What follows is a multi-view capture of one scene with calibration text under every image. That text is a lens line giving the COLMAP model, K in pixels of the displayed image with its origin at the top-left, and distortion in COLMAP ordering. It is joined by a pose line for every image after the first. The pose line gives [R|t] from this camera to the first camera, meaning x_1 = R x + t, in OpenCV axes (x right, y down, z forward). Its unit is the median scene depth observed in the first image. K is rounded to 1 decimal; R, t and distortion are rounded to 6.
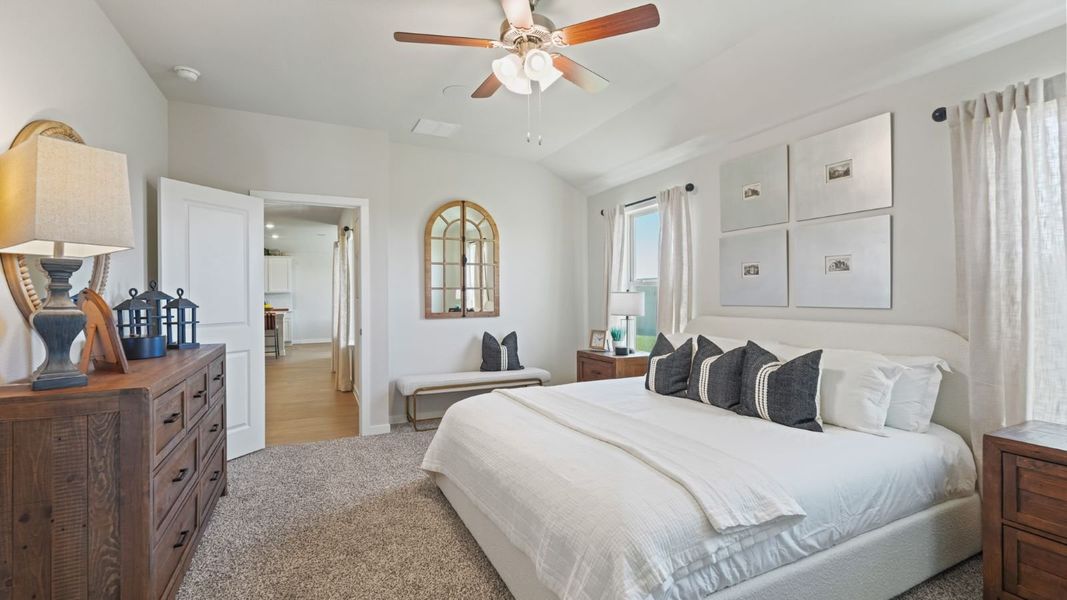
lens RADIAL K [[509.0, 0, 531.3], [0, 509.0, 301.6], [0, 0, 1]] dist [0.000380, -0.000170]
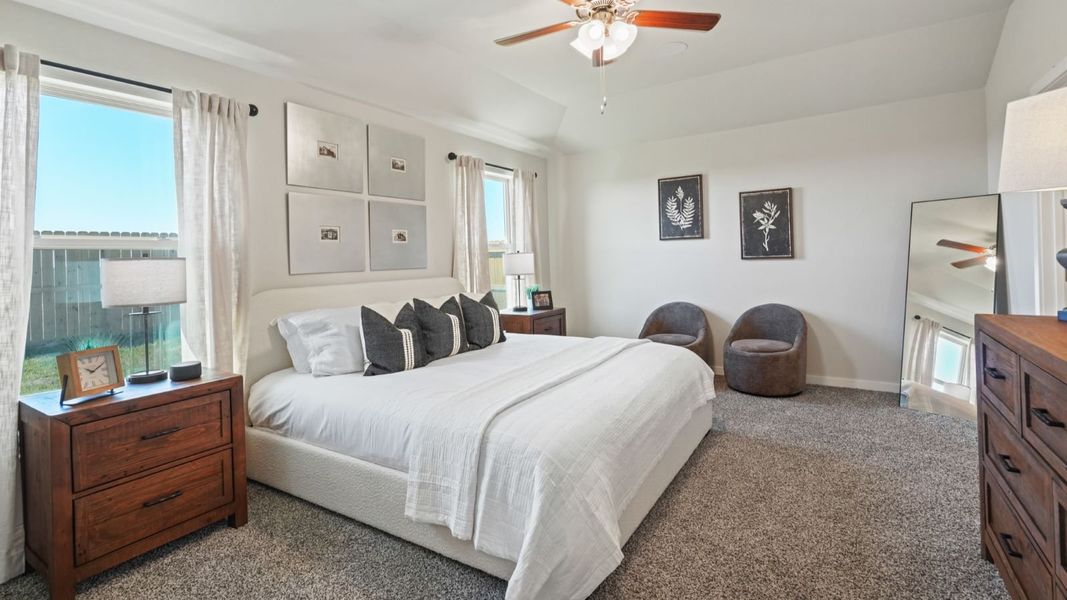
lens RADIAL K [[490.0, 0, 535.1], [0, 490.0, 263.9], [0, 0, 1]] dist [-0.000256, -0.000307]
pose [[-0.563110, 0.001186, 0.826381, -0.565655], [0.034841, 0.999144, 0.022307, -0.015409], [-0.825647, 0.041354, -0.562669, 1.281433]]
